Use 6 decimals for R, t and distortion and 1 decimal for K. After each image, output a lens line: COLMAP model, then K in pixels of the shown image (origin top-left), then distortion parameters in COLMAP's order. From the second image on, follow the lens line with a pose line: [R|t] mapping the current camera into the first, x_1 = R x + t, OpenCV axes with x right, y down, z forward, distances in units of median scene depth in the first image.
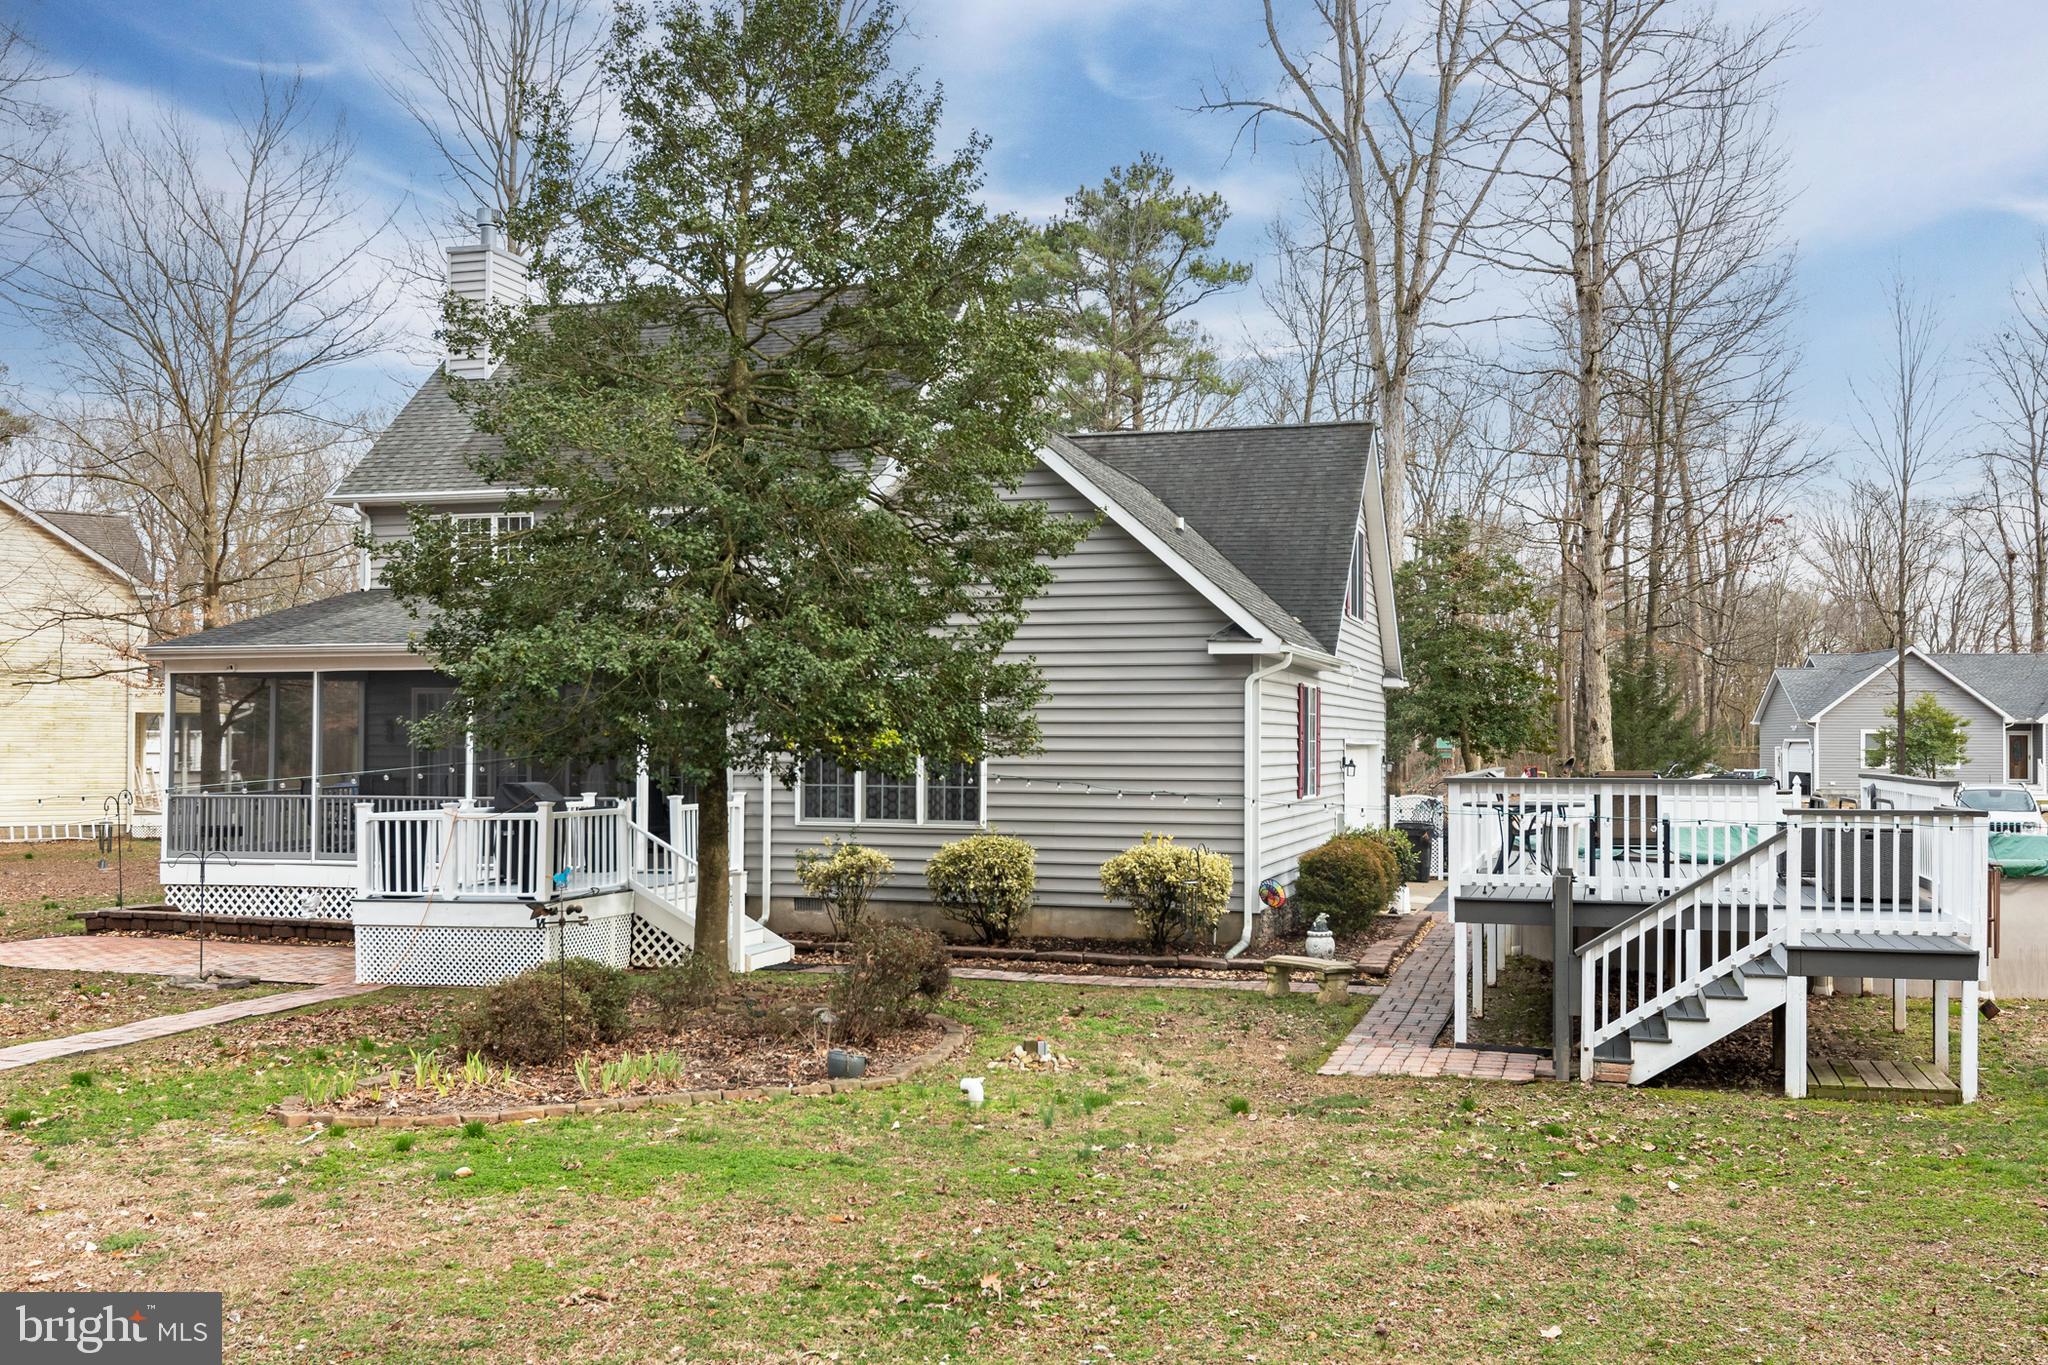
lens RADIAL K [[1858.0, 0, 1020.1], [0, 1858.0, 720.6], [0, 0, 1]] dist [-0.003828, 0.001802]
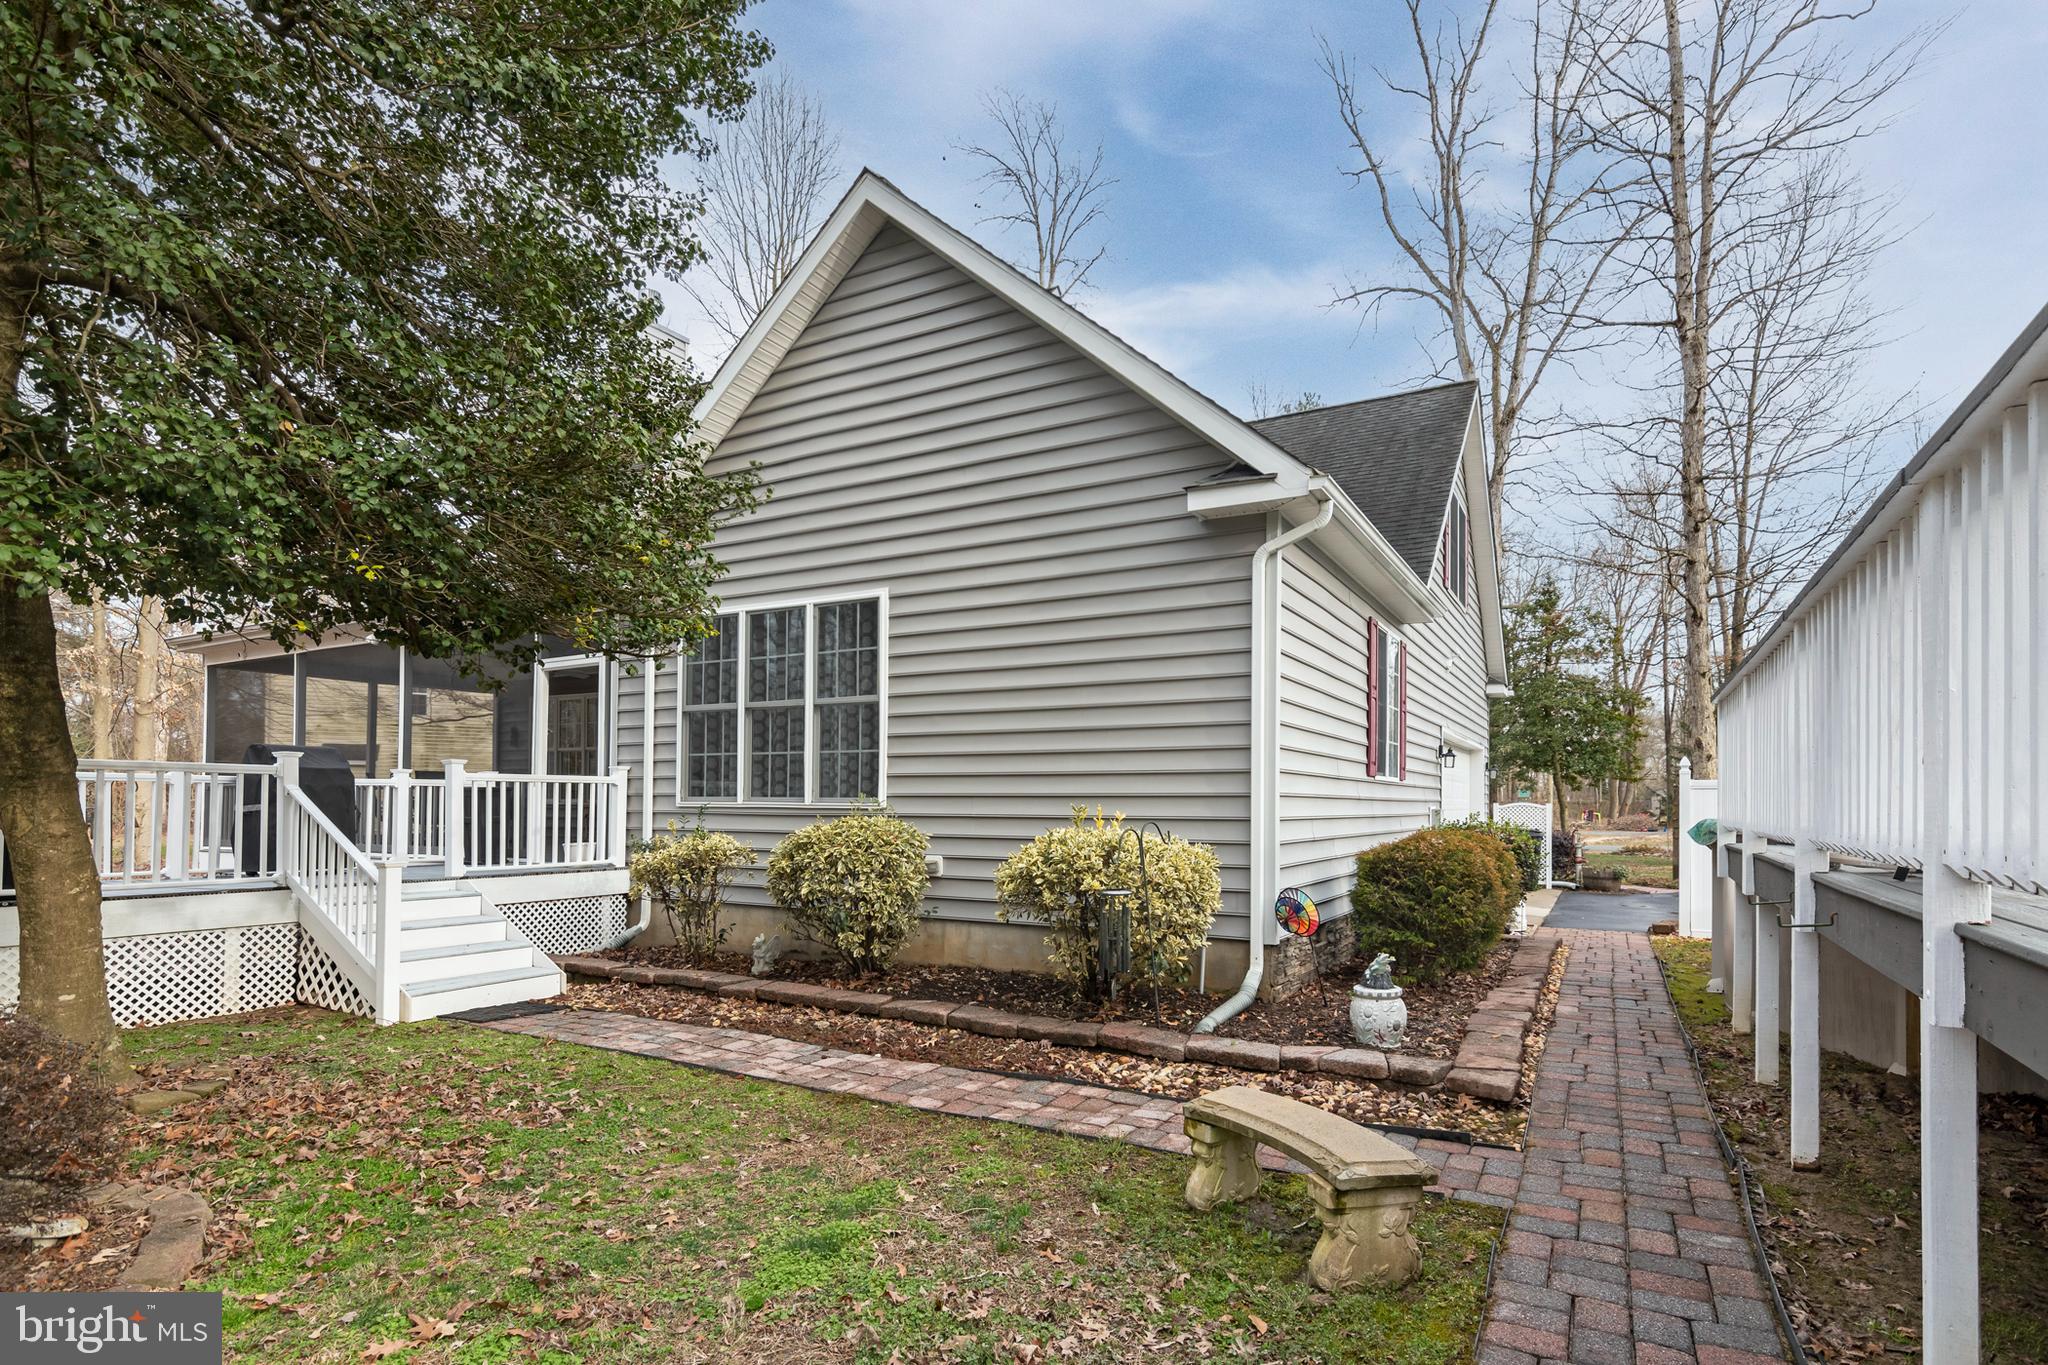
lens RADIAL K [[1055.0, 0, 1004.1], [0, 1055.0, 794.4], [0, 0, 1]] dist [0.002010, -0.002100]
pose [[0.973660, -0.003128, -0.227983, 0.105881], [0.004339, 0.999979, 0.004813, 0.046761], [0.227963, -0.005675, 0.973653, 0.569653]]
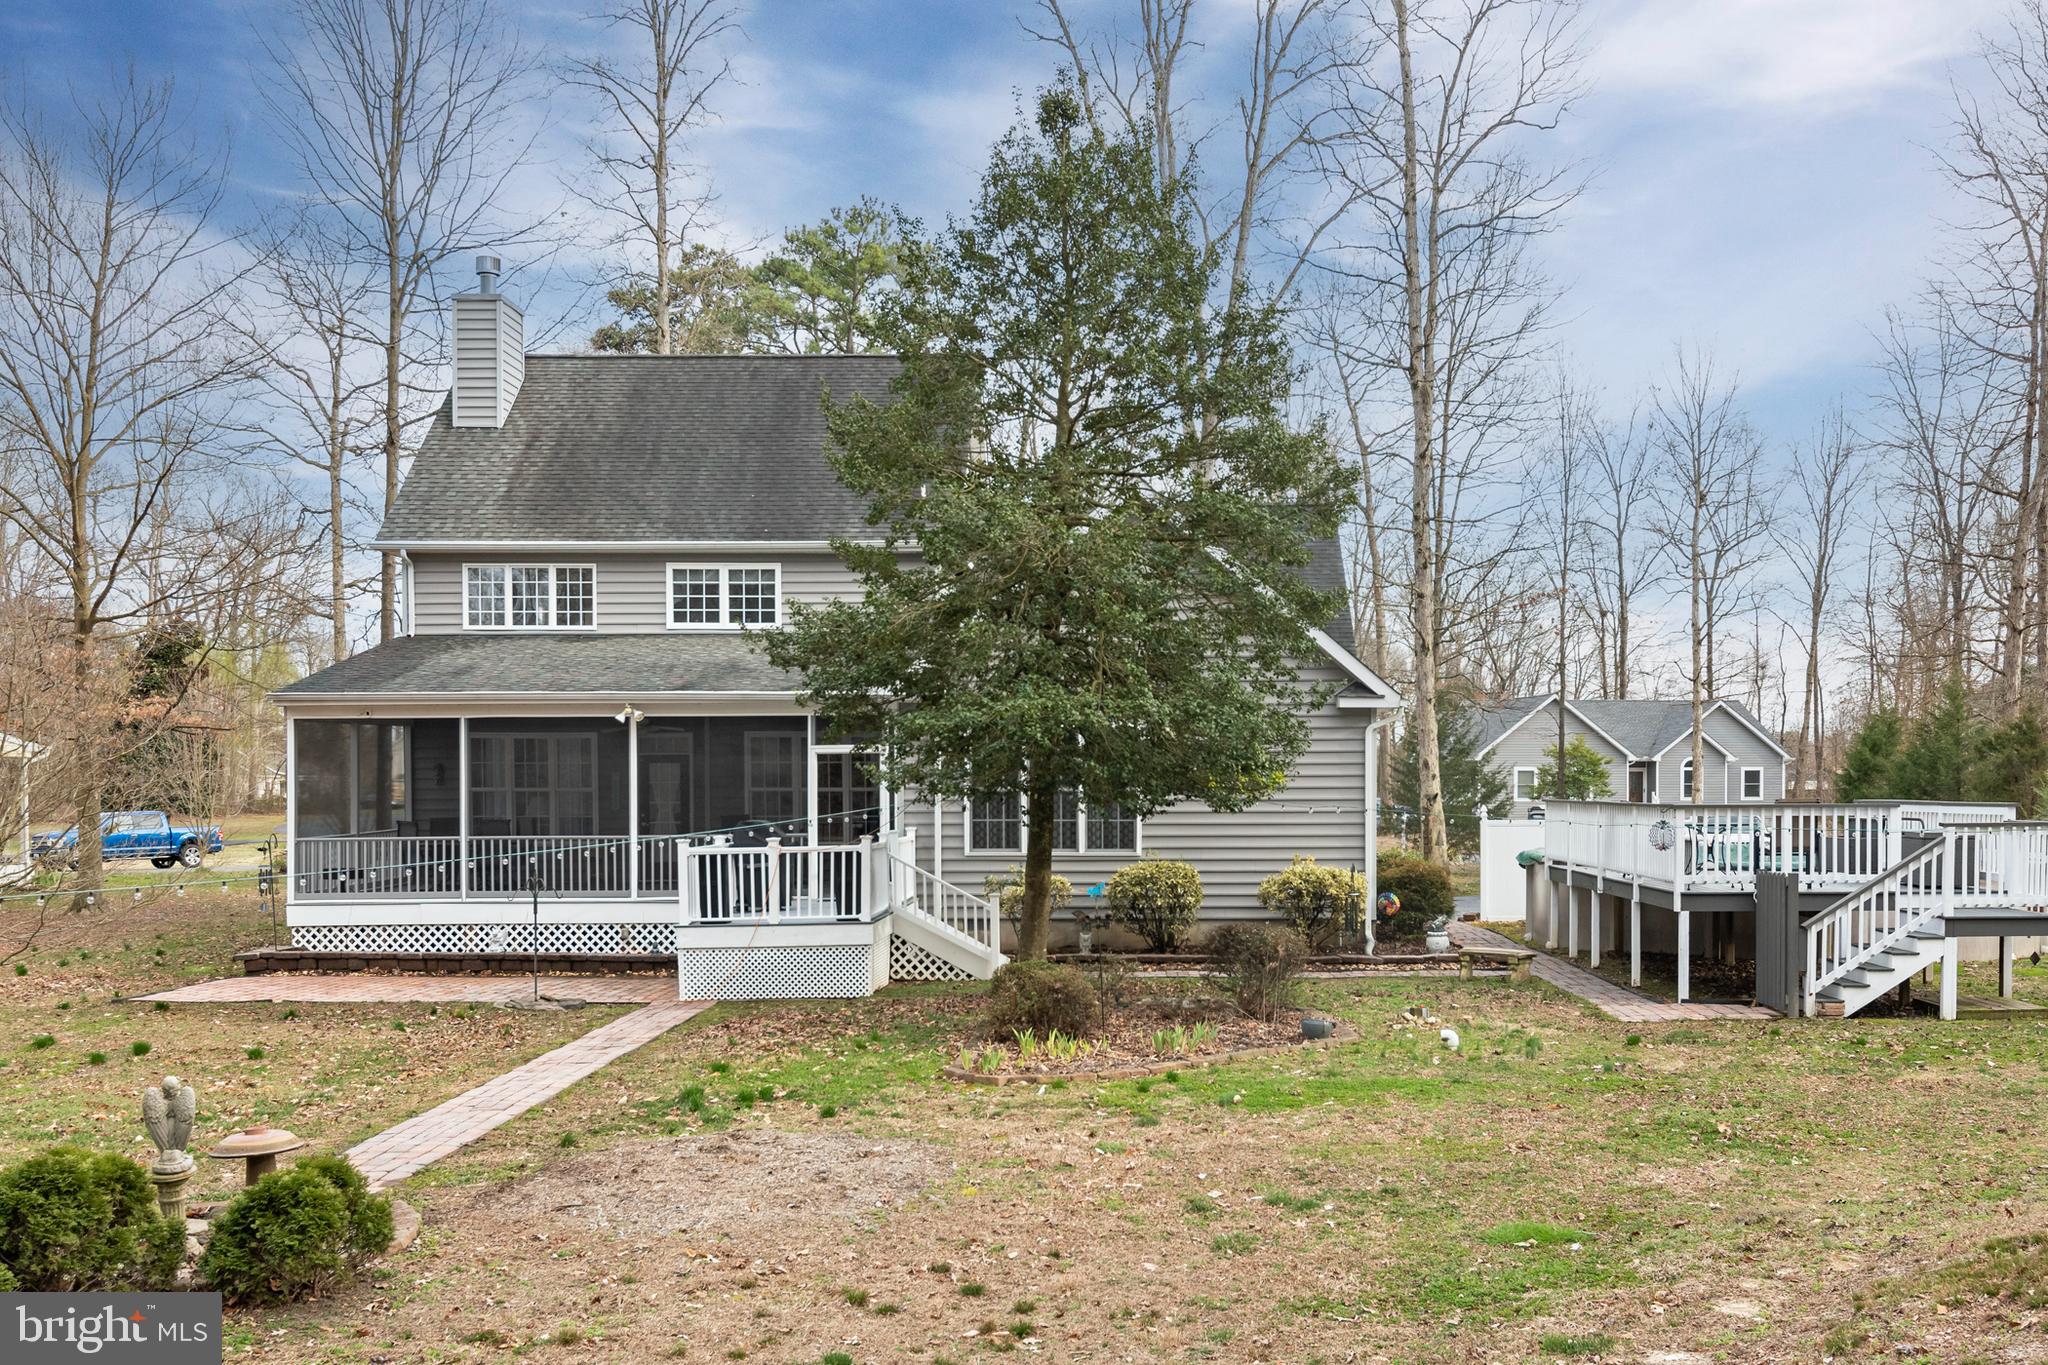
lens RADIAL K [[1858.0, 0, 1169.3], [0, 1858.0, 838.1], [0, 0, 1]] dist [-0.003828, 0.001802]
pose [[0.959222, -0.014801, 0.282265, -0.304094], [0.002974, 0.999101, 0.042280, -0.002089], [-0.282637, -0.039716, 0.958404, -0.117234]]
